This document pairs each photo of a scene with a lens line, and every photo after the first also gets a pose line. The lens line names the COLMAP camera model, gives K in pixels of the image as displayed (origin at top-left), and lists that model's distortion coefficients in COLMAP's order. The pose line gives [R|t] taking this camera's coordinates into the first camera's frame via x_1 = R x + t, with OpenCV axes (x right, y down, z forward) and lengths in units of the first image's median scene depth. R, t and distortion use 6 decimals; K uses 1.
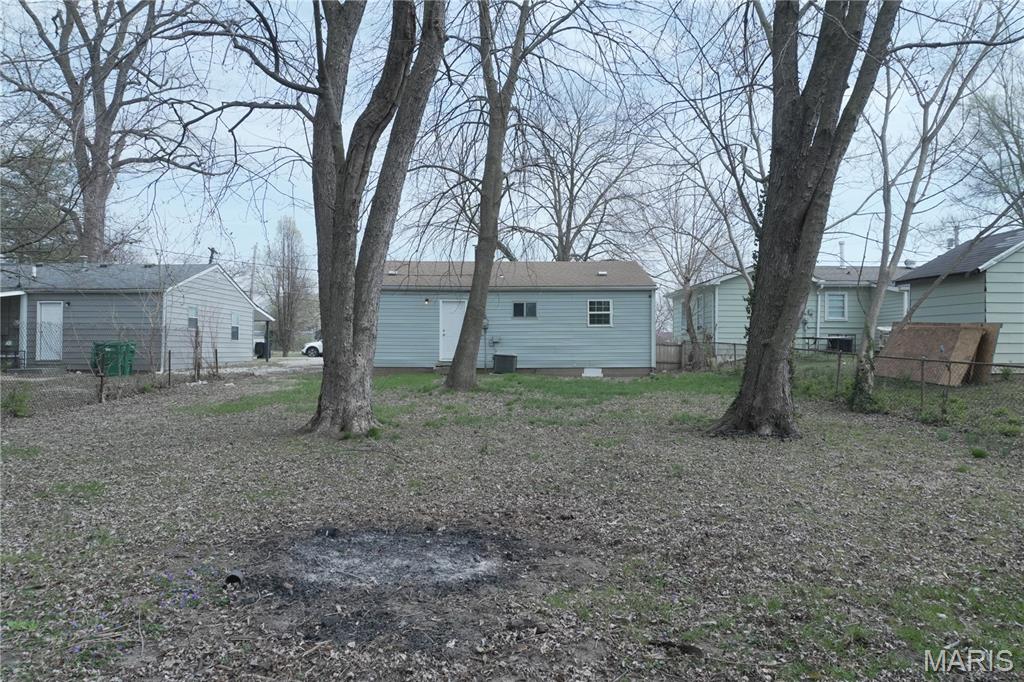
lens RADIAL K [[685.2, 0, 510.4], [0, 685.2, 342.1], [0, 0, 1]] dist [0.003652, -0.000344]
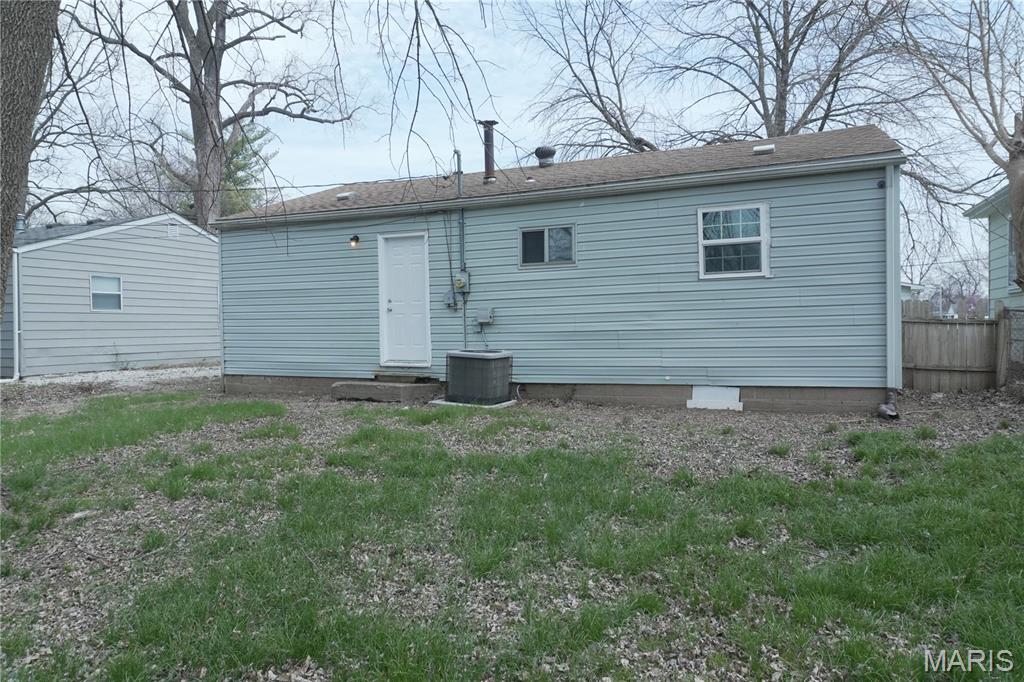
lens RADIAL K [[685.2, 0, 515.1], [0, 685.2, 340.0], [0, 0, 1]] dist [0.003652, -0.000344]
pose [[0.918337, -0.007462, -0.395730, 0.169754], [0.019590, 0.999454, 0.026615, -0.000793], [0.395315, -0.032194, 0.917981, 0.602153]]
